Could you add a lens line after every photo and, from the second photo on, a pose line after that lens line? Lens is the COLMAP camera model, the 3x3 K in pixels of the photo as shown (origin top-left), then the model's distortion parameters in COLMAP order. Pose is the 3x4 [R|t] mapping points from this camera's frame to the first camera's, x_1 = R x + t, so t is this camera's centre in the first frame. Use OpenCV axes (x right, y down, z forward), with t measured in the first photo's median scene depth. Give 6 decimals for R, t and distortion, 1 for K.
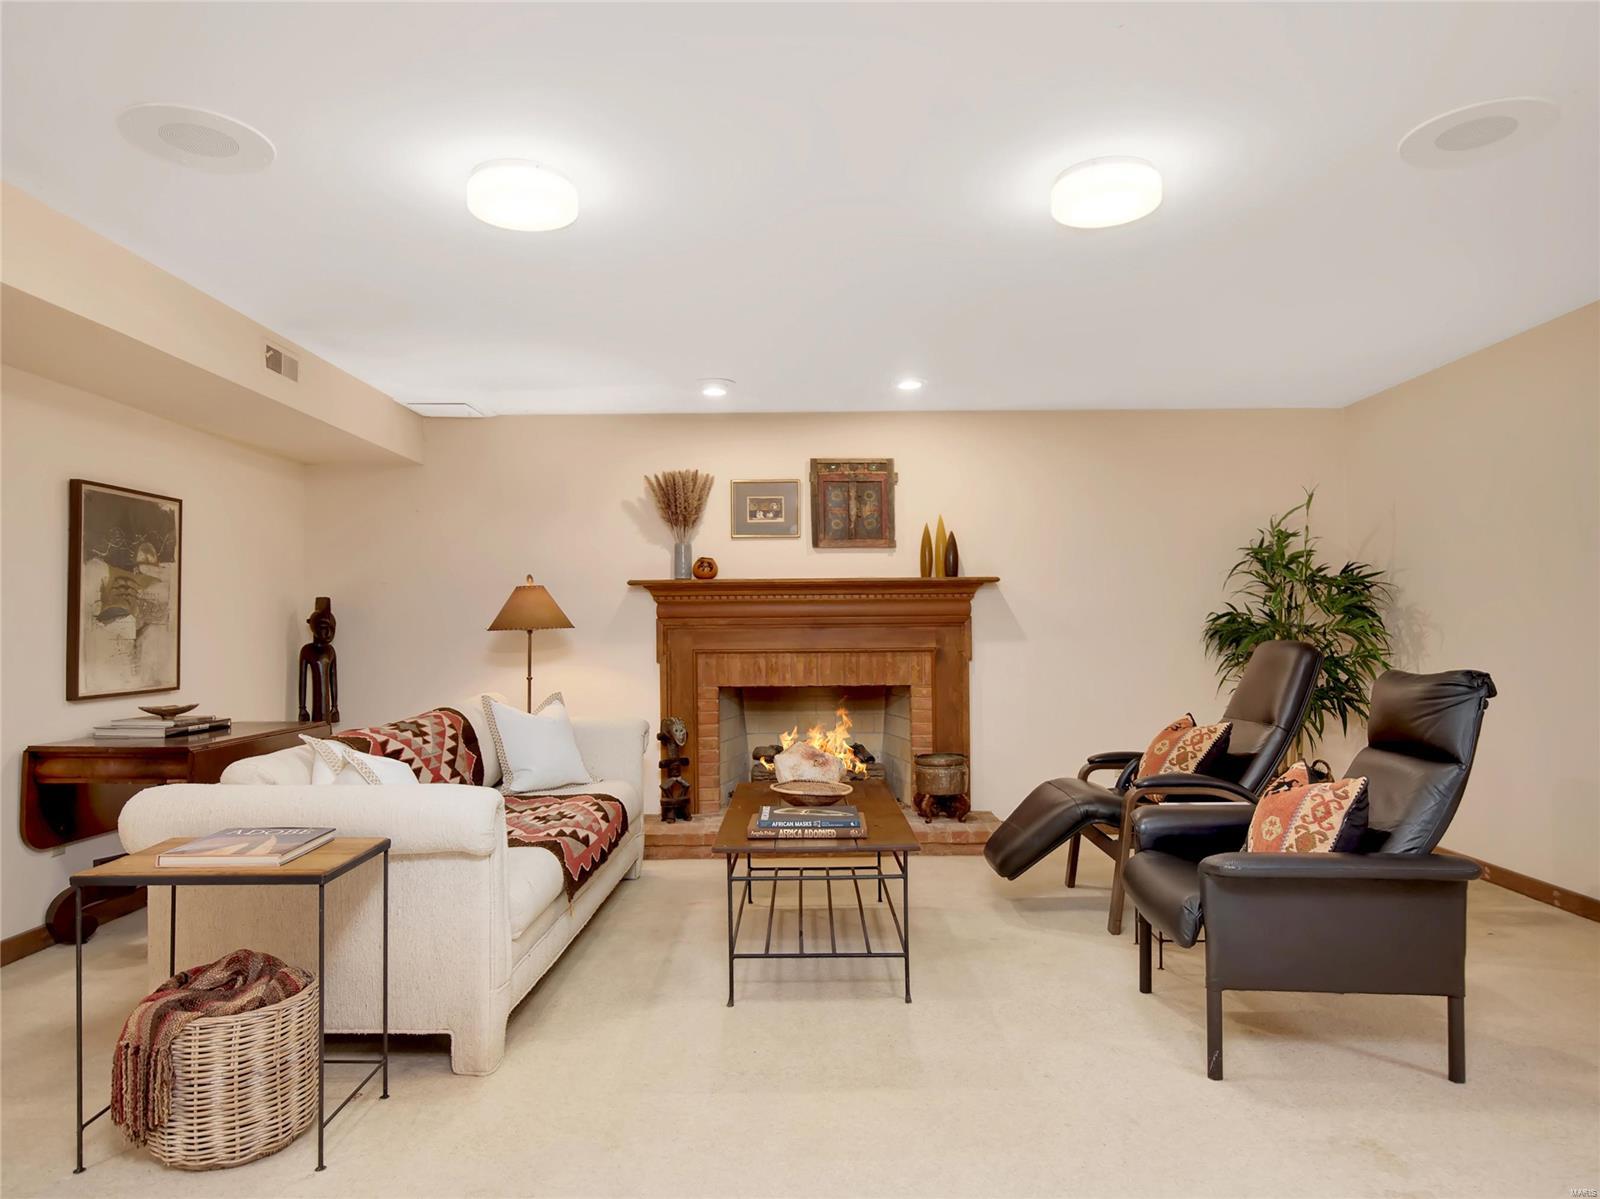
lens RADIAL K [[991.9, 0, 802.0], [0, 991.9, 608.7], [0, 0, 1]] dist [-0.011528, 0.001579]
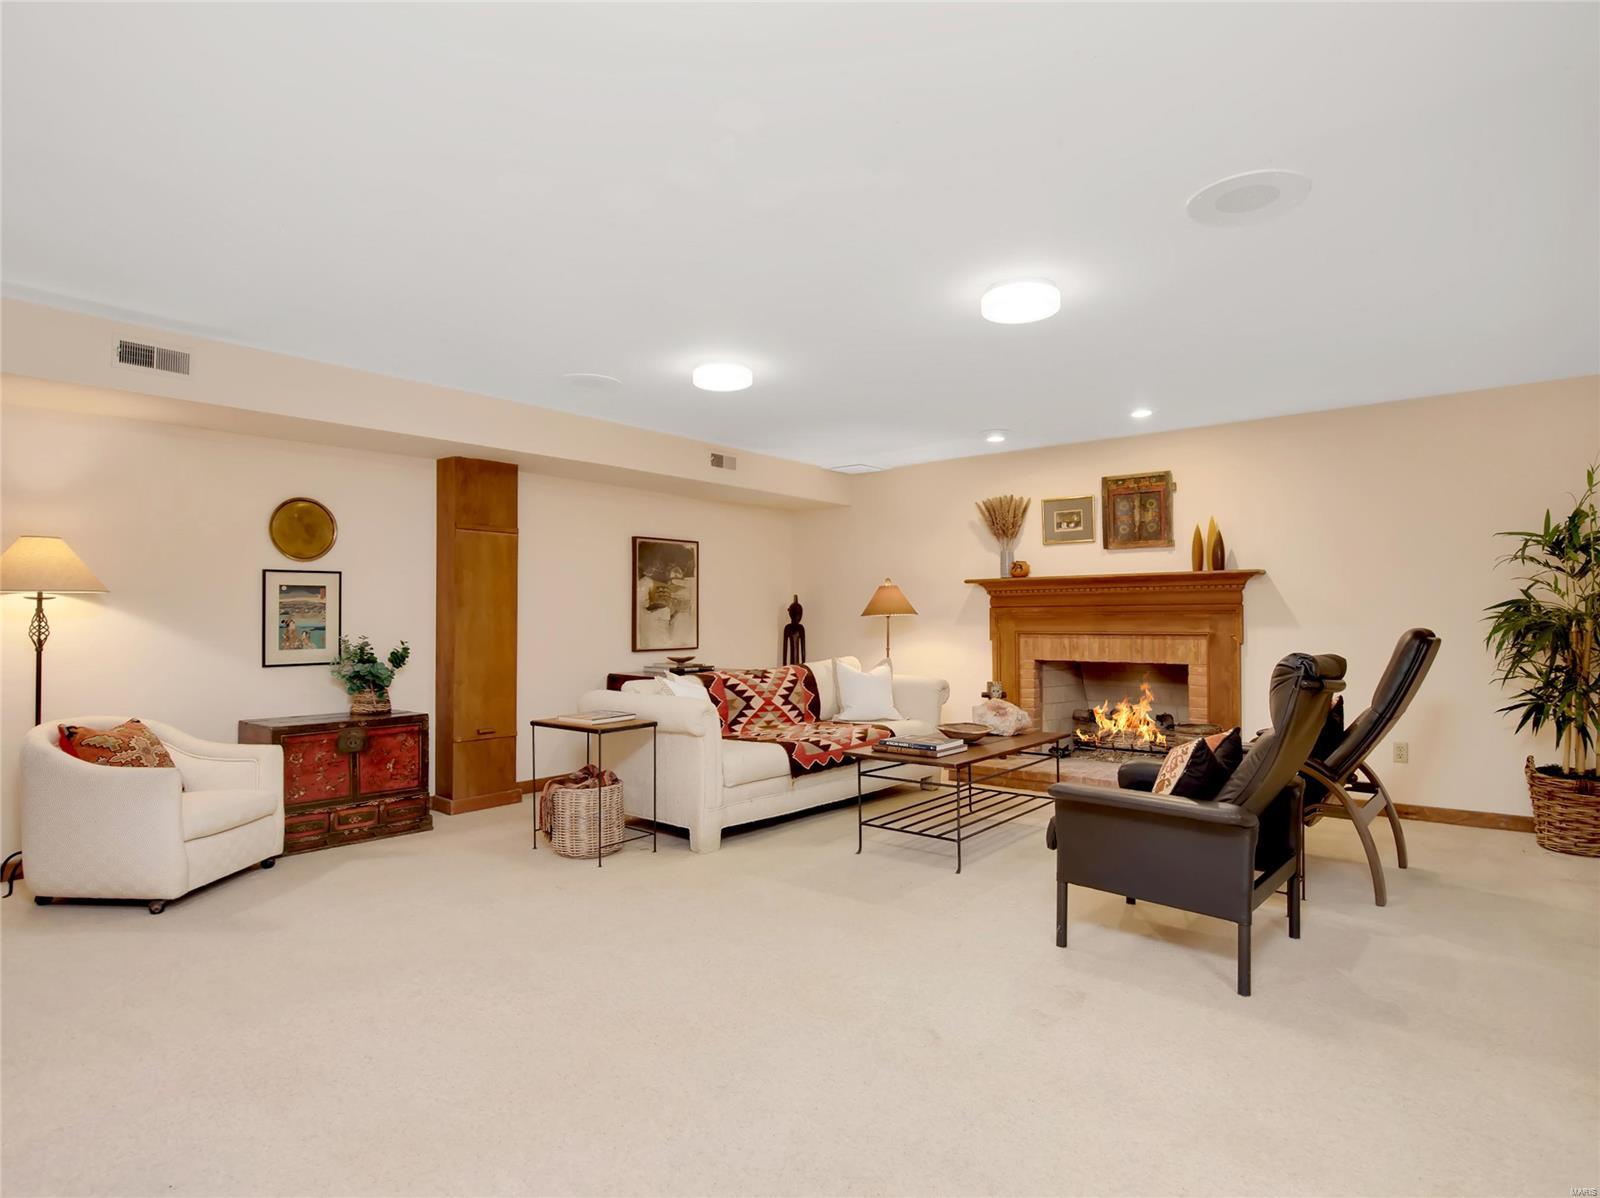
lens RADIAL K [[870.9, 0, 806.9], [0, 870.9, 598.4], [0, 0, 1]] dist [-0.000903, -0.000366]
pose [[0.775629, -0.008814, -0.631127, 0.431732], [0.010284, 0.999946, -0.001327, -0.003757], [0.631105, -0.005461, 0.775678, -0.074360]]
